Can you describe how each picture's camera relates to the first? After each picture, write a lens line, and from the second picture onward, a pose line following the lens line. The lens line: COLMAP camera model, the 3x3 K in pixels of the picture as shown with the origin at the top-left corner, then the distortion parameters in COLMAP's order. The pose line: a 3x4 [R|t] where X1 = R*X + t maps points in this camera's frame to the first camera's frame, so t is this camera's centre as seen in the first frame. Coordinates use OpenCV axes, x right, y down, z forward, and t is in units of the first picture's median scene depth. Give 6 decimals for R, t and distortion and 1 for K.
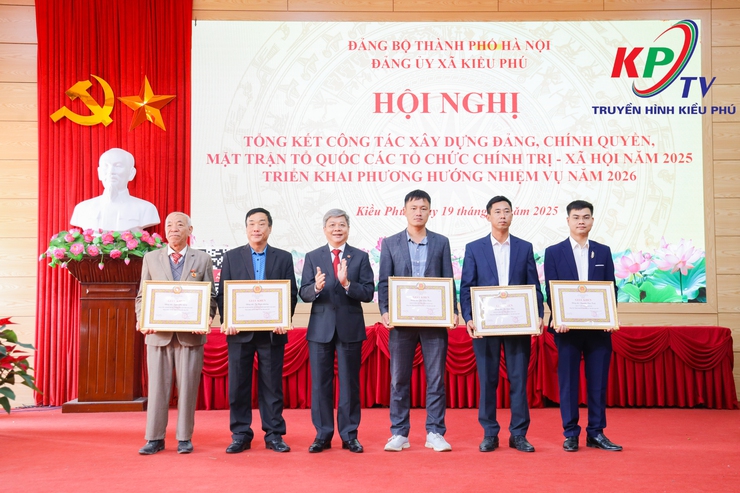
lens RADIAL K [[994.7, 0, 375.8], [0, 994.7, 238.1], [0, 0, 1]] dist [0.130371, 0.000000]
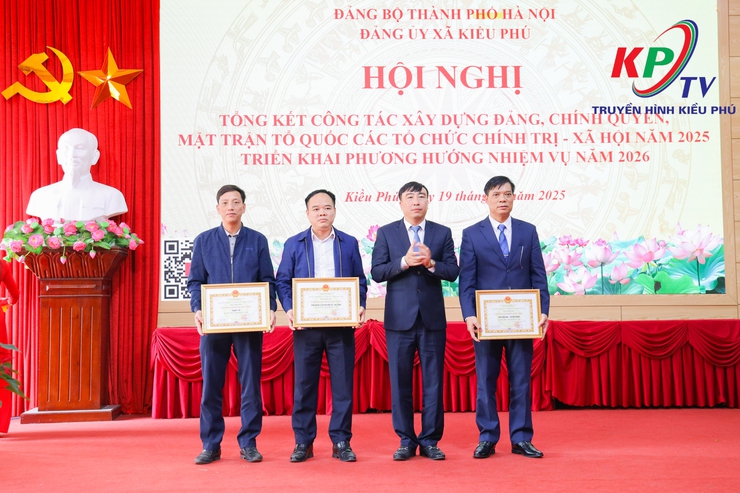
lens RADIAL K [[898.8, 0, 369.2], [0, 898.8, 246.1], [0, 0, 1]] dist [0.081788, 0.000000]
pose [[0.999242, -0.008924, 0.037892, -0.028932], [0.008302, 0.999829, 0.016542, 0.004345], [-0.038033, -0.016215, 0.999145, 0.178267]]
